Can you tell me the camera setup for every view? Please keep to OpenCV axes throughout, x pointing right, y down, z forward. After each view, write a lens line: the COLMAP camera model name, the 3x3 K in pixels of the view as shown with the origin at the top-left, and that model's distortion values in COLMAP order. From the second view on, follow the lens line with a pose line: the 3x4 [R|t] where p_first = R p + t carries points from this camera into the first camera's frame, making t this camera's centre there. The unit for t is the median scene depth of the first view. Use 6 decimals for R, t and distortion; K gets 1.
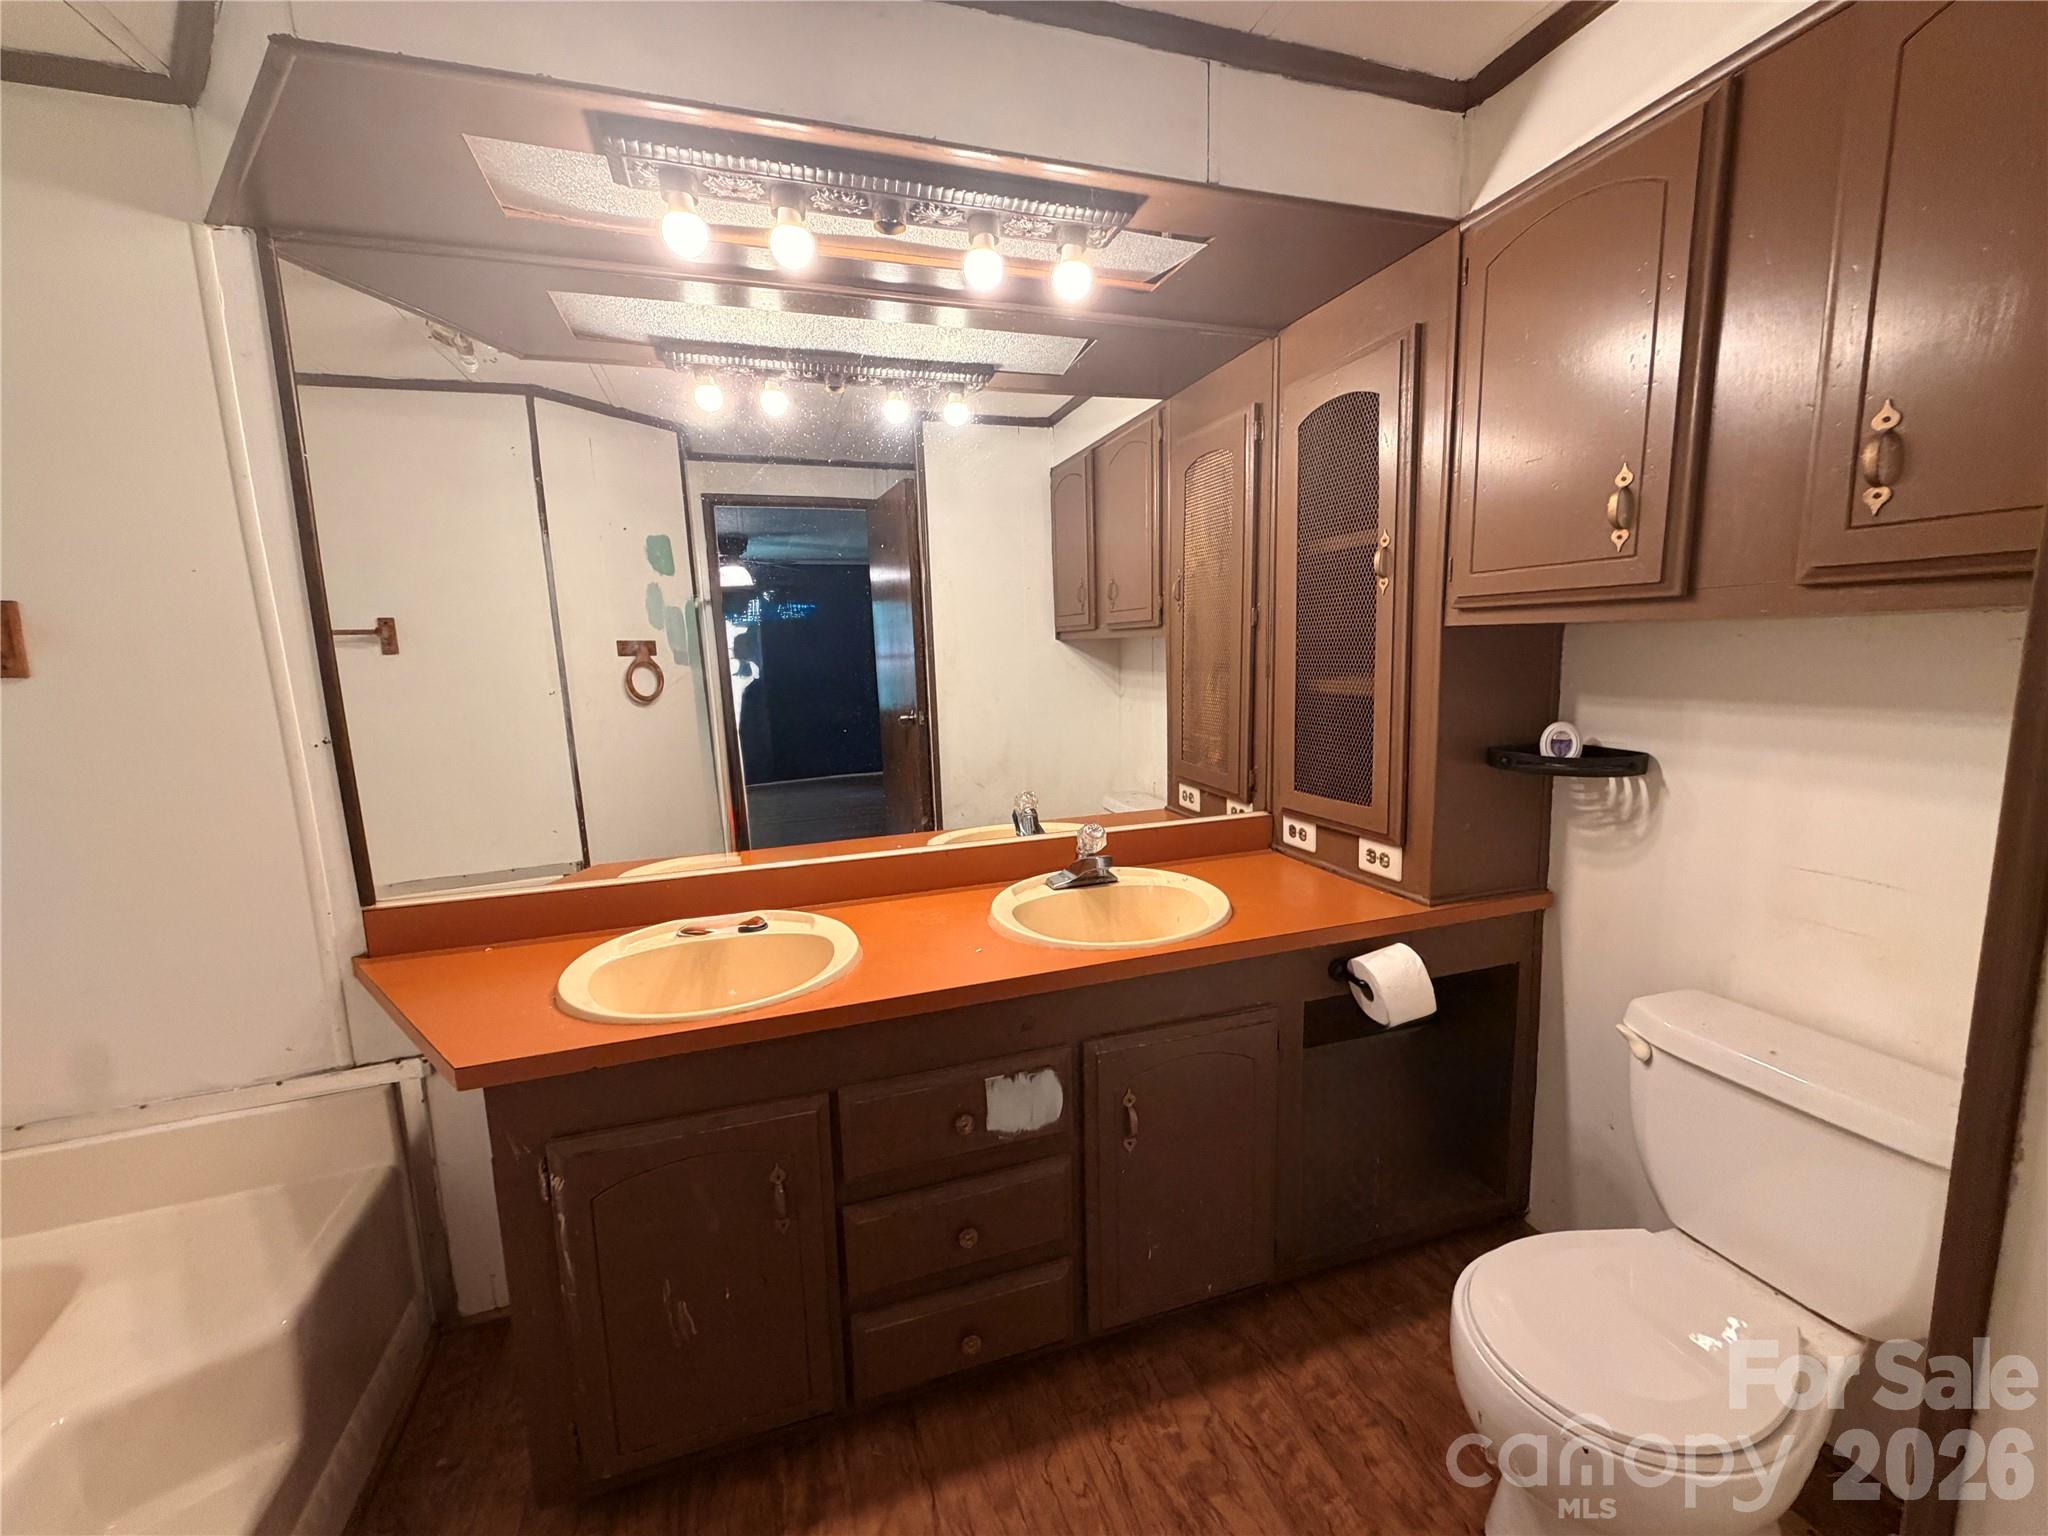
lens RADIAL K [[816.9, 0, 1020.3], [0, 816.9, 765.6], [0, 0, 1]] dist [0.000527, -0.000308]
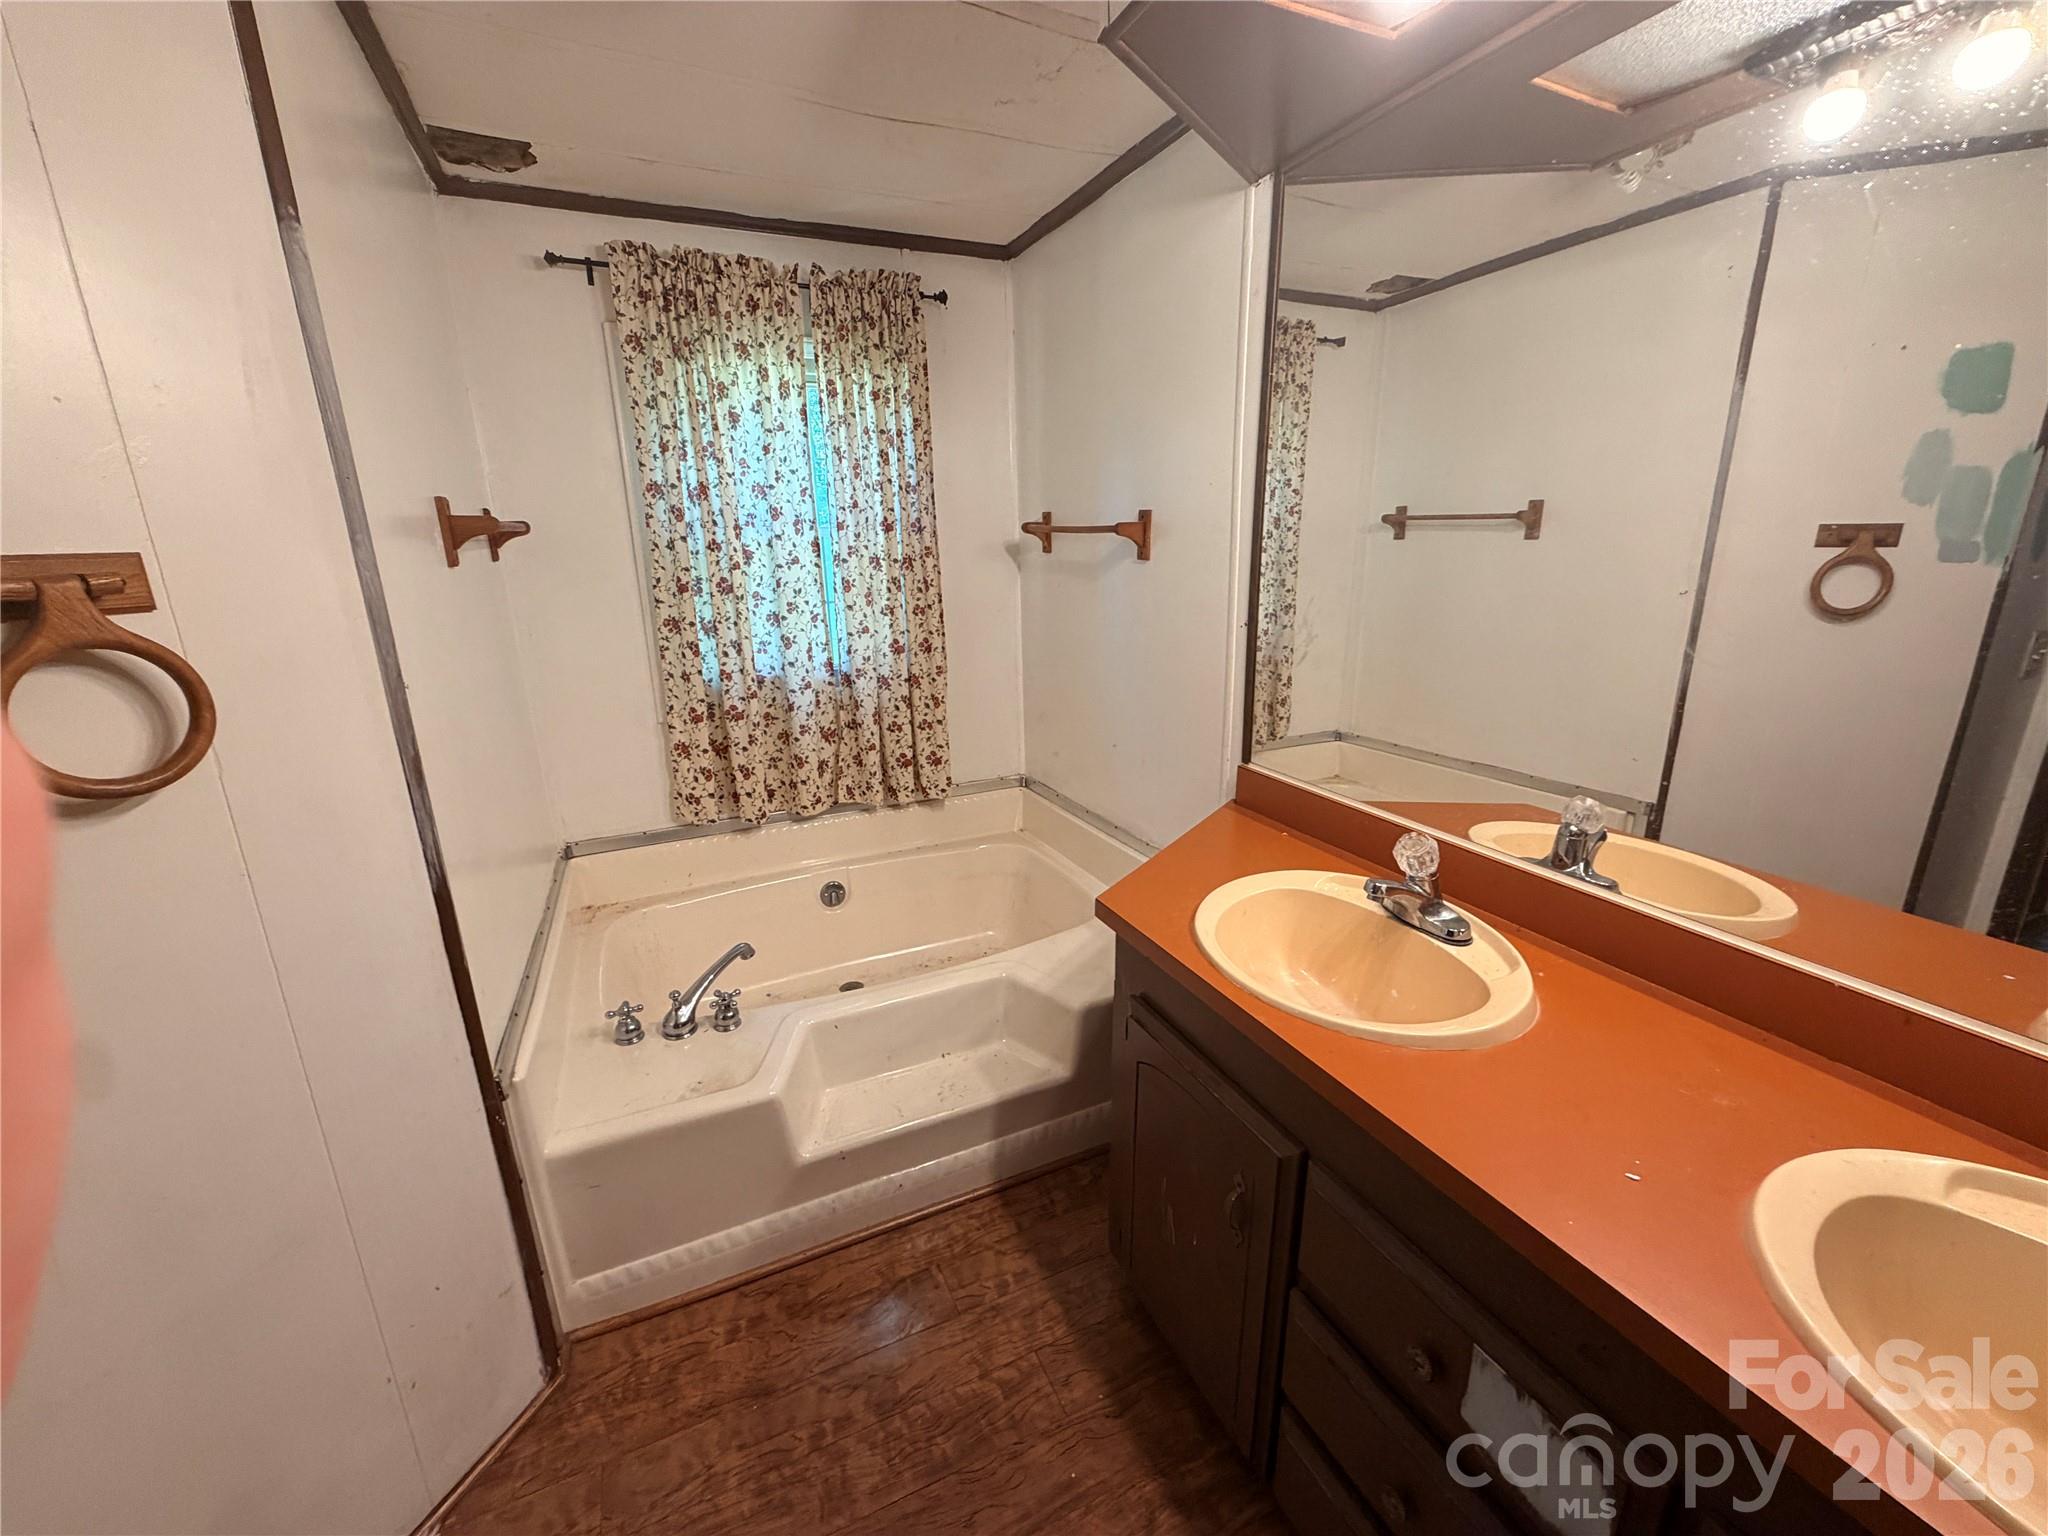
lens RADIAL K [[816.9, 0, 1027.1], [0, 816.9, 771.4], [0, 0, 1]] dist [0.000527, -0.000308]
pose [[0.116433, 0.295306, -0.948281, 0.261303], [-0.136590, 0.950464, 0.279215, -0.091455], [0.983761, 0.097016, 0.151001, 0.410989]]
